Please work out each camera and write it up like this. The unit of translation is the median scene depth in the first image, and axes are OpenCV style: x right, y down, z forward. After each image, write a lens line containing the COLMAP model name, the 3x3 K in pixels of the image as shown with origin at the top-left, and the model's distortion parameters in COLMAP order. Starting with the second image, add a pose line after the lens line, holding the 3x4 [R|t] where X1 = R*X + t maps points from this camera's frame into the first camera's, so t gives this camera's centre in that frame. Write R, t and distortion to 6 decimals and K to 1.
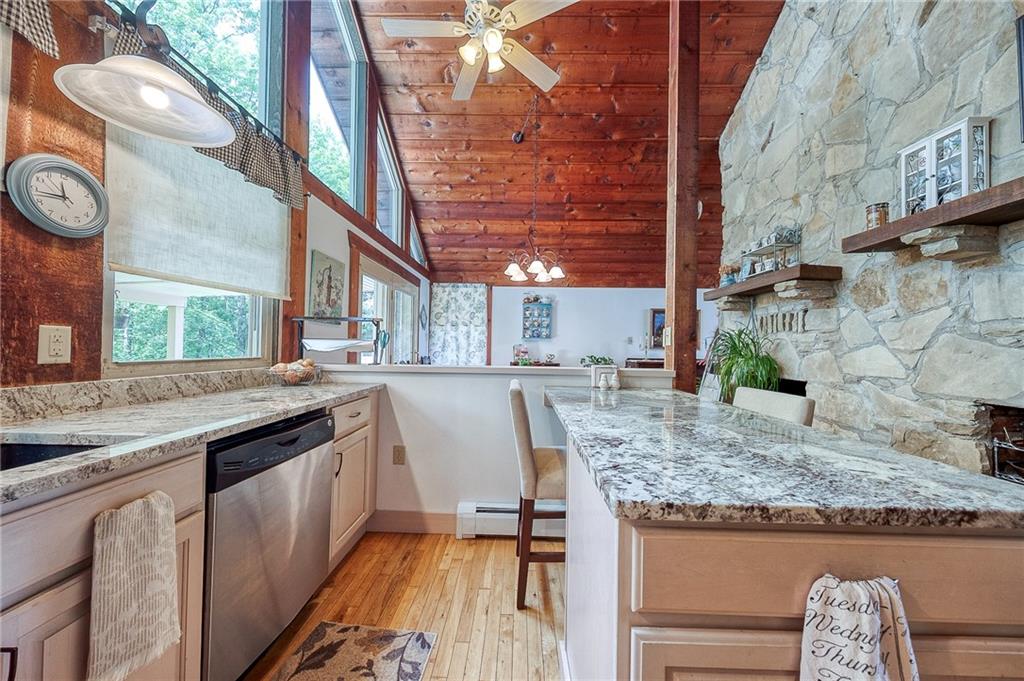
lens RADIAL K [[342.1, 0, 512.9], [0, 342.1, 344.1], [0, 0, 1]] dist [0.007452, -0.000230]
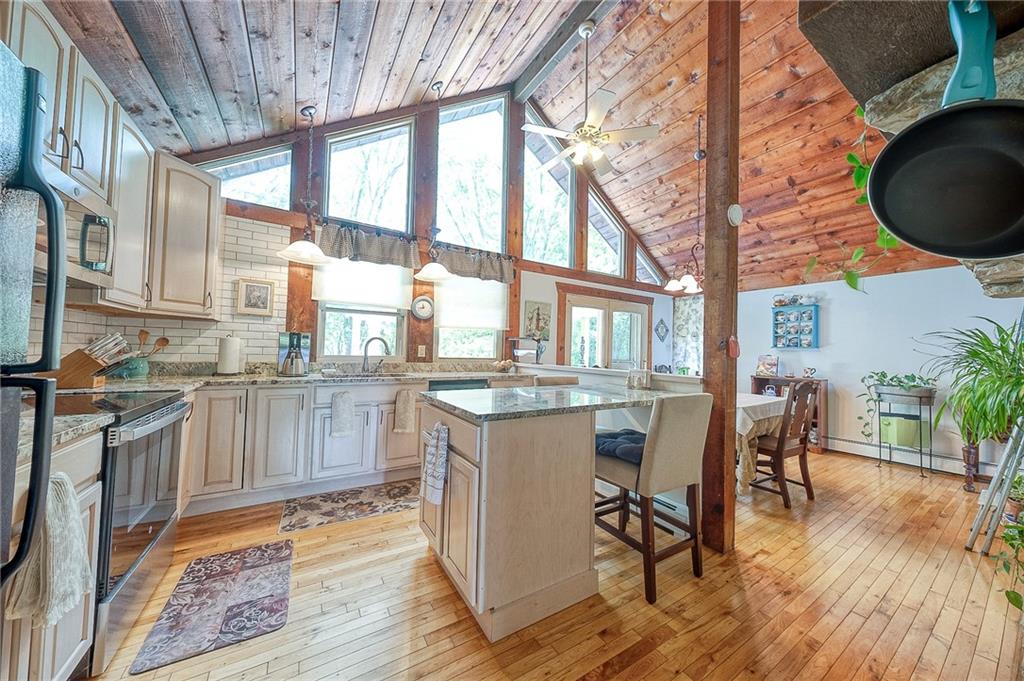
lens RADIAL K [[342.1, 0, 517.7], [0, 342.1, 340.4], [0, 0, 1]] dist [0.007452, -0.000230]
pose [[0.558017, -0.029460, -0.829306, 0.961305], [-0.007584, 0.999147, -0.040597, 0.010387], [0.829795, 0.028943, 0.557318, -0.040906]]
